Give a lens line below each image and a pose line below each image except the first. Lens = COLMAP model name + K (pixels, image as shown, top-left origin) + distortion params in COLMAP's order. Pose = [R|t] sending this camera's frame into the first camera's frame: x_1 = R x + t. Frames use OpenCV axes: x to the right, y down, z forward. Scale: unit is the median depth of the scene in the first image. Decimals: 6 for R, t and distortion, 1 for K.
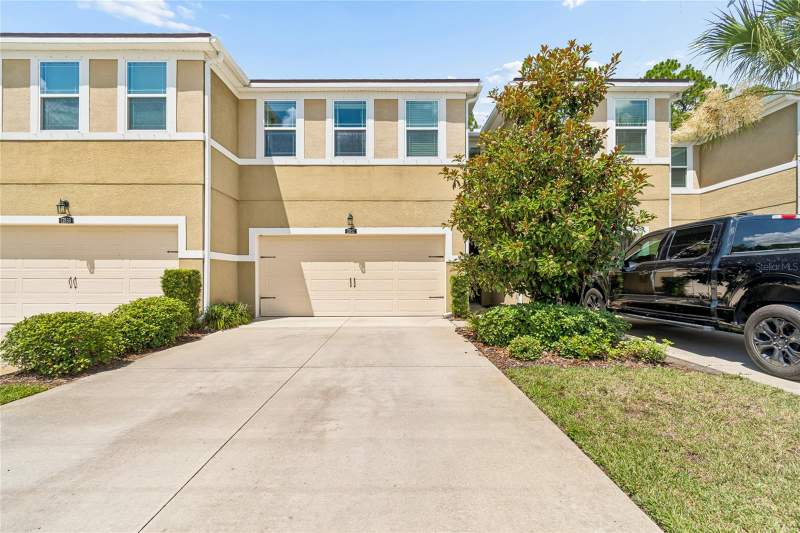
lens RADIAL K [[353.2, 0, 403.3], [0, 353.2, 278.5], [0, 0, 1]] dist [0.002802, 0.000721]
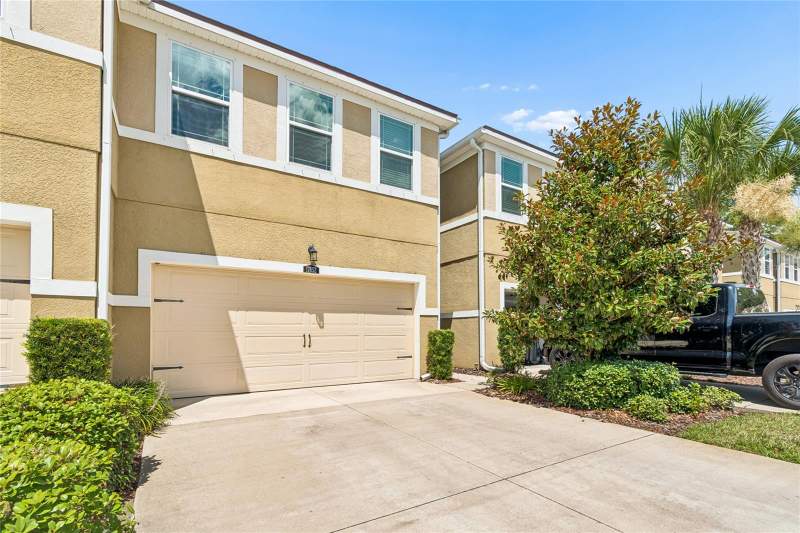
lens RADIAL K [[369.1, 0, 399.8], [0, 369.1, 327.5], [0, 0, 1]] dist [0.002646, -0.000139]
pose [[0.852475, 0.004881, 0.522745, -0.444763], [0.003647, 0.999877, -0.015283, -0.004124], [-0.522755, 0.014935, 0.852352, 0.302754]]
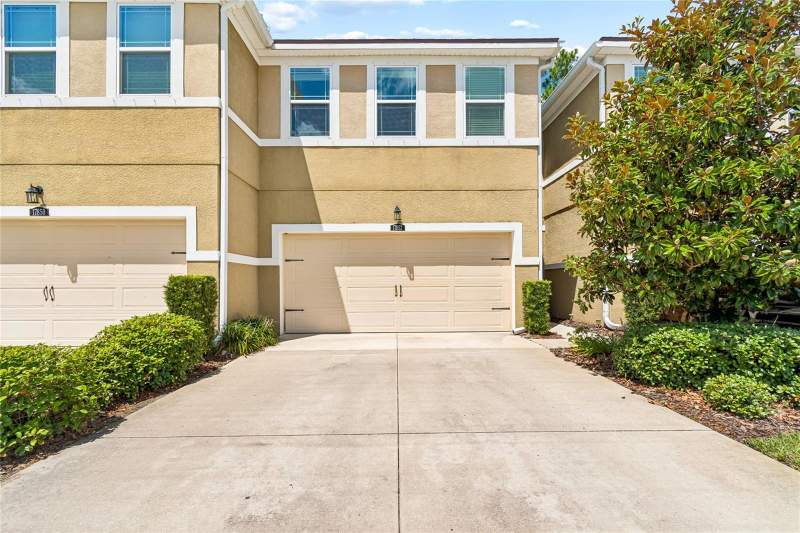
lens RADIAL K [[353.2, 0, 404.7], [0, 353.2, 282.5], [0, 0, 1]] dist [0.002802, 0.000721]
pose [[0.999972, -0.004392, 0.006097, -0.157936], [0.004427, 0.999974, -0.005753, -0.004248], [-0.006072, 0.005780, 0.999965, 0.217027]]
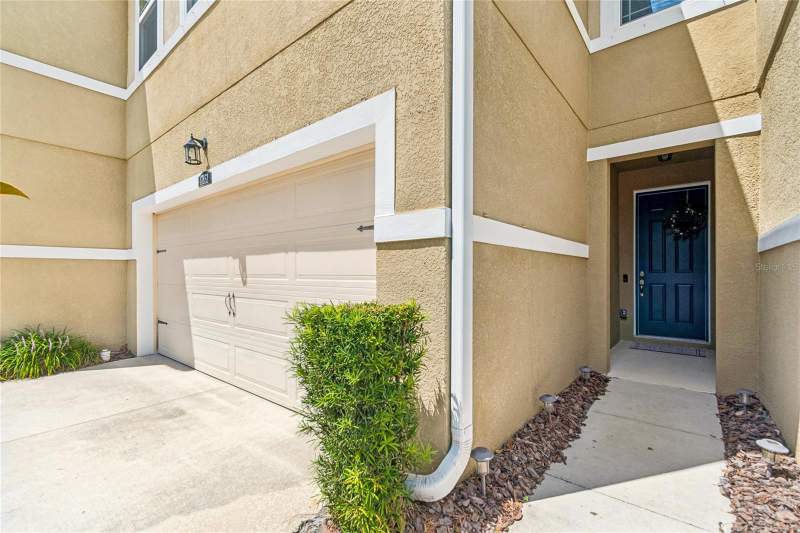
lens RADIAL K [[353.2, 0, 398.9], [0, 353.2, 272.1], [0, 0, 1]] dist [0.002802, 0.000721]
pose [[0.773979, 0.001378, -0.633210, 0.325197], [-0.001763, 0.999998, 0.000021, -0.032738], [0.633209, 0.001099, 0.773980, 0.946898]]
